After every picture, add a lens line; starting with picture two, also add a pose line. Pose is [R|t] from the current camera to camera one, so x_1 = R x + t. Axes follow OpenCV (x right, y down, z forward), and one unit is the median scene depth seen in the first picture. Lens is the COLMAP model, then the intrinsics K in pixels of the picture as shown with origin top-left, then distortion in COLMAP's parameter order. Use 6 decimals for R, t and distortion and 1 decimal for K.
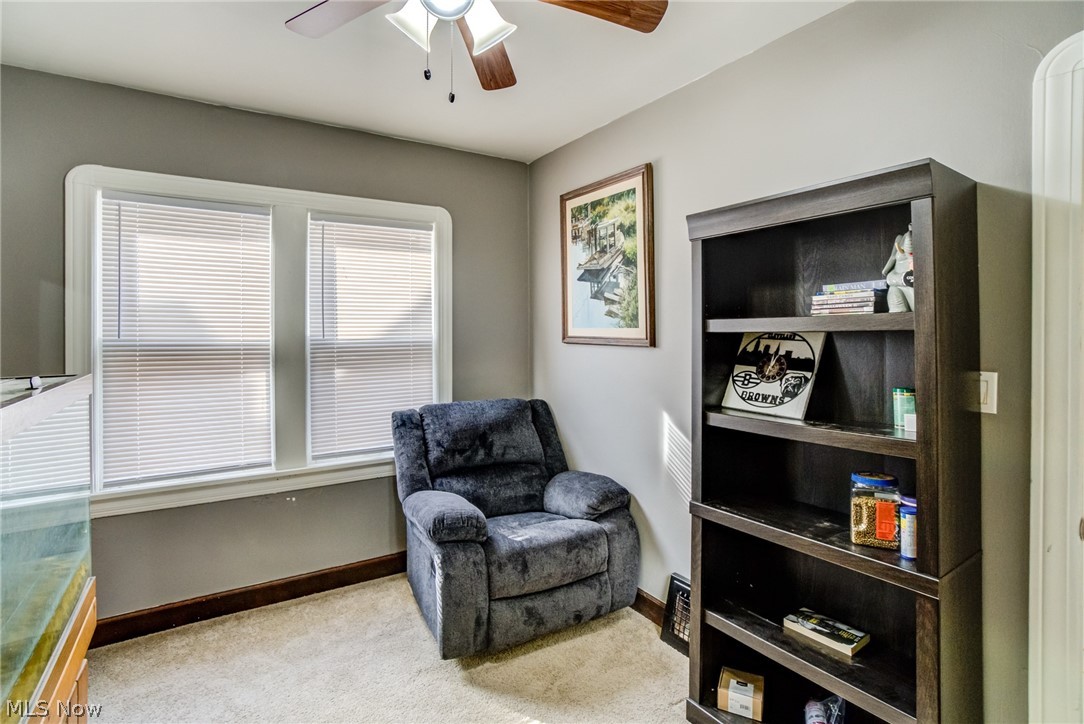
lens RADIAL K [[502.3, 0, 541.9], [0, 502.3, 327.7], [0, 0, 1]] dist [-0.001295, -0.000138]
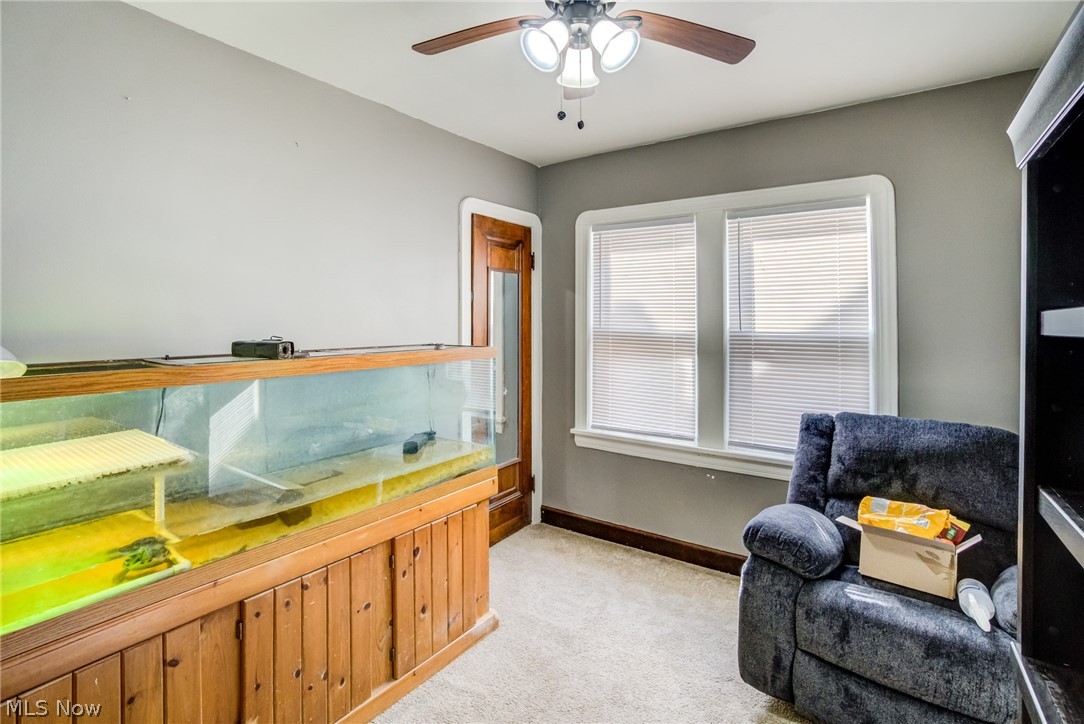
lens RADIAL K [[515.7, 0, 541.9], [0, 515.7, 306.7], [0, 0, 1]] dist [-0.001501, 0.014941]
pose [[0.442502, -0.016193, -0.896621, 0.358837], [-0.006353, 0.999755, -0.021192, -0.003158], [0.896745, 0.015074, 0.442291, 0.166066]]
